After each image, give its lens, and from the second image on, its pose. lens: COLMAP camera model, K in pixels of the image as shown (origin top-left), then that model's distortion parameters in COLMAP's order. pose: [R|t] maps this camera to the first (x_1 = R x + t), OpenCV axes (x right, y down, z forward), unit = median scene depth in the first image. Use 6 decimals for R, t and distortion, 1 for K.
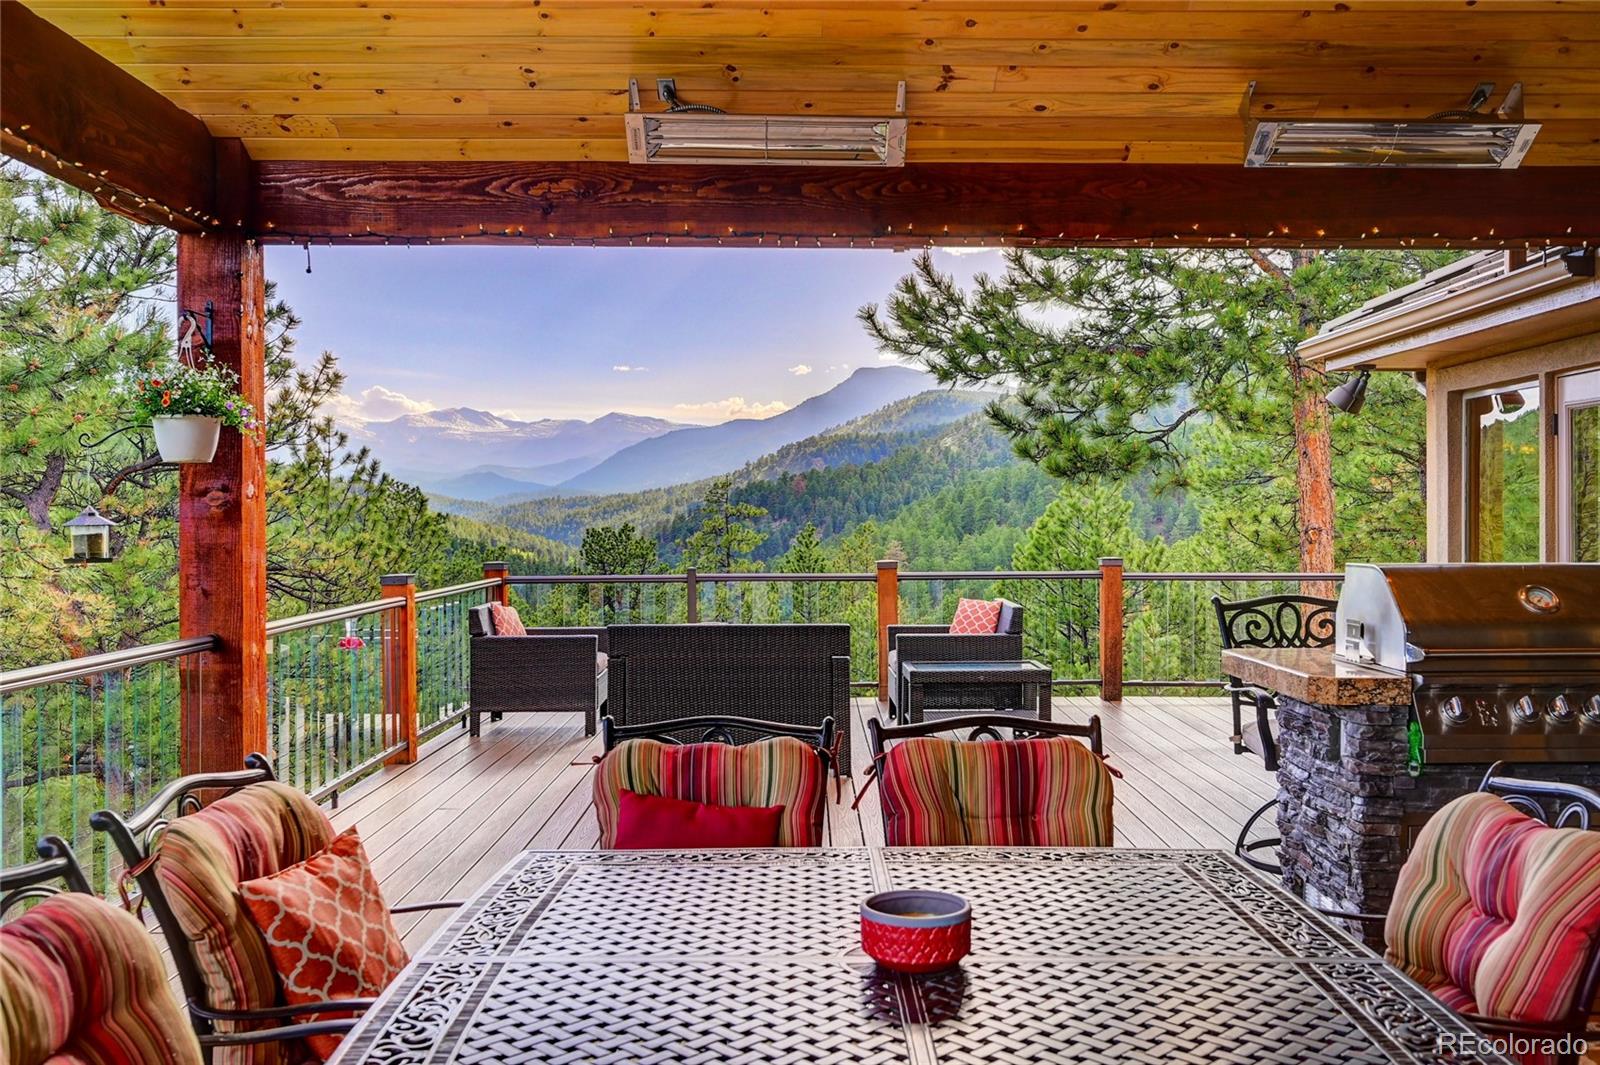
lens RADIAL K [[1375.1, 0, 805.6], [0, 1375.1, 537.1], [0, 0, 1]] dist [0.011083, 0.004054]
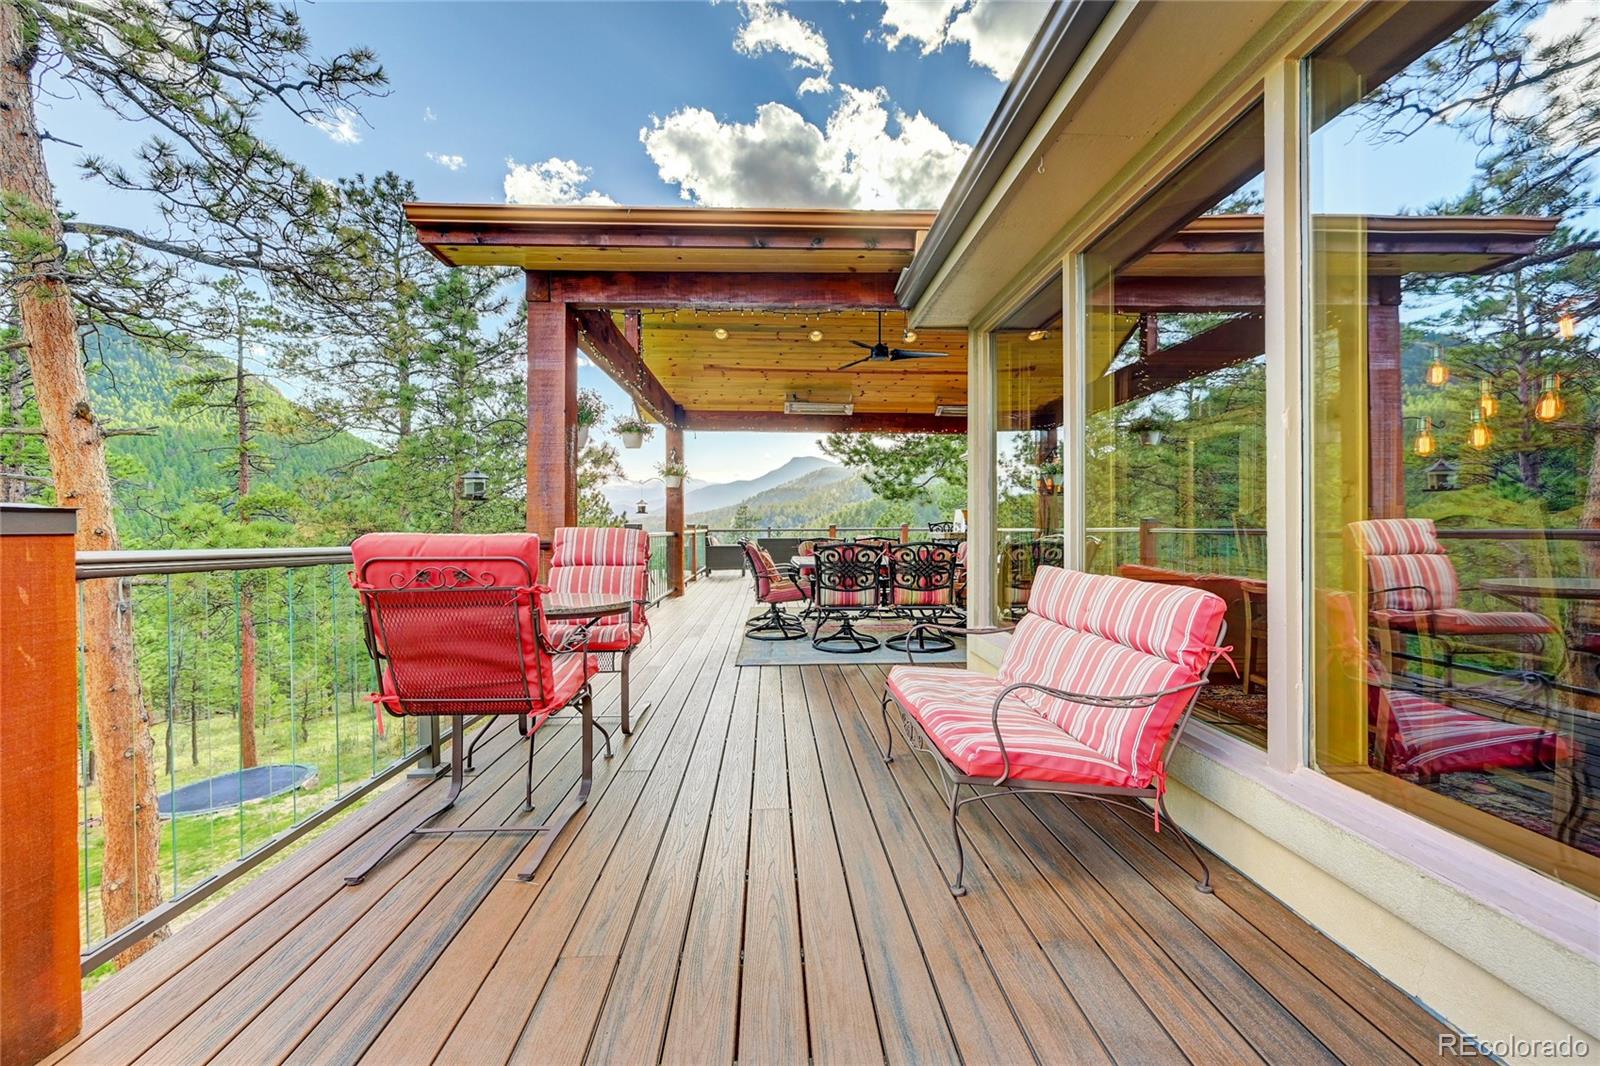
lens RADIAL K [[625.2, 0, 796.8], [0, 625.2, 529.2], [0, 0, 1]] dist [0.000317, 0.000050]
pose [[0.999079, 0.000993, 0.042889, -0.061938], [-0.000642, 0.999966, -0.008184, 0.030318], [-0.042896, 0.008149, 0.999046, -0.303604]]
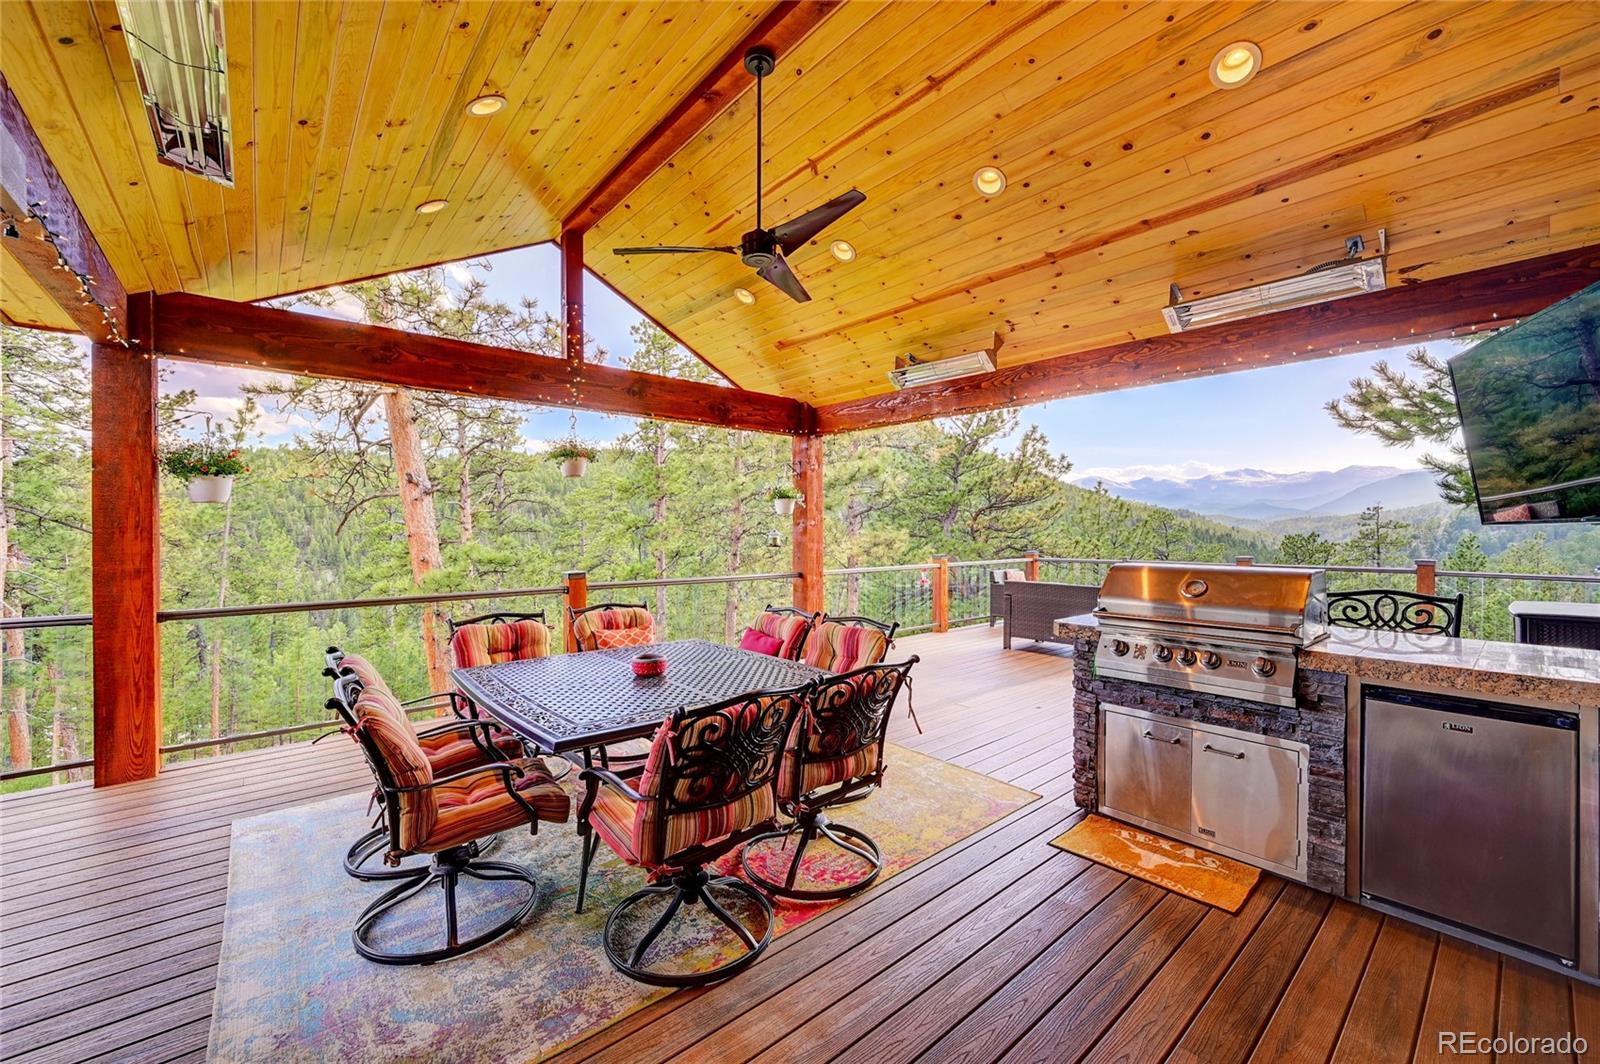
lens RADIAL K [[630.2, 0, 800.4], [0, 630.2, 528.9], [0, 0, 1]] dist [-0.001410, -0.000081]
pose [[0.641315, 0.003246, -0.767271, 0.216294], [-0.012474, 0.999903, -0.006197, -0.004770], [0.767177, 0.013545, 0.641293, 0.050436]]
